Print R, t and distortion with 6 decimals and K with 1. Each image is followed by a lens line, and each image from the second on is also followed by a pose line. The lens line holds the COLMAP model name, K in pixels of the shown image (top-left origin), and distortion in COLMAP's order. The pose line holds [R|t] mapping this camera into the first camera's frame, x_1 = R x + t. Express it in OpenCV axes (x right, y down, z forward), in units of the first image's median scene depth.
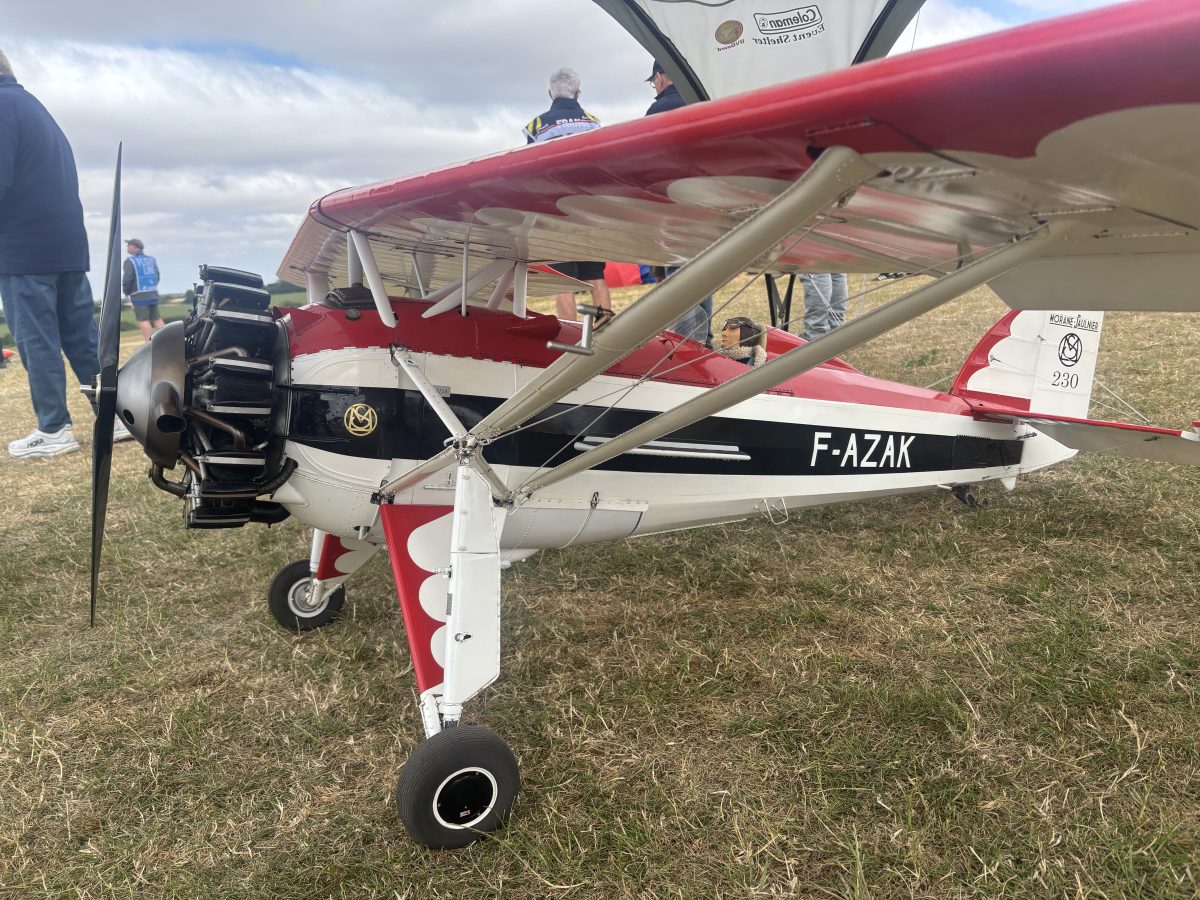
lens RADIAL K [[920.6, 0, 600.0], [0, 920.6, 450.0], [0, 0, 1]] dist [0.028474, -0.001601]
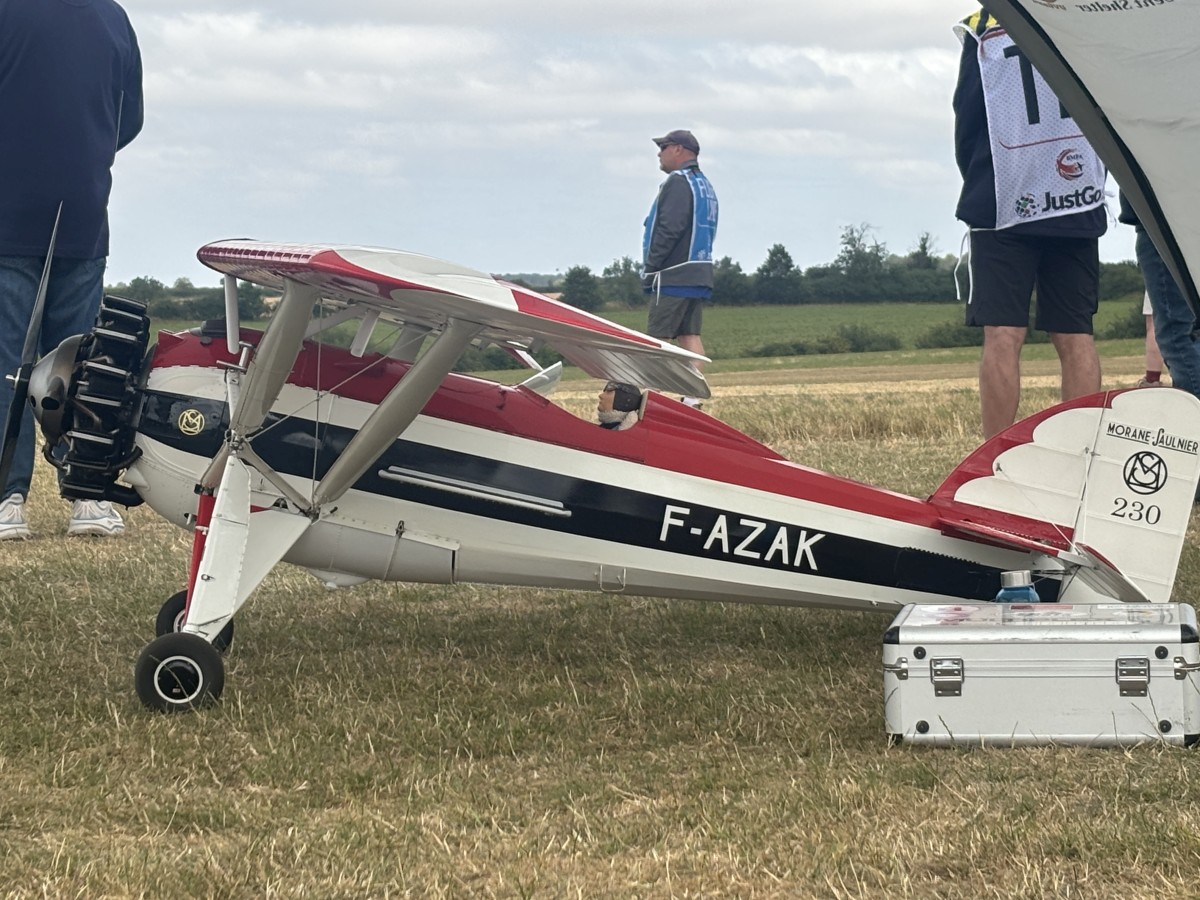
lens RADIAL K [[3208.6, 0, 600.0], [0, 3208.6, 450.0], [0, 0, 1]] dist [0.162373, 1.763688]
pose [[0.913592, 0.098597, -0.394498, 1.470936], [-0.149325, 0.983723, -0.099951, 0.266571], [0.378222, 0.150223, 0.913445, -2.069904]]
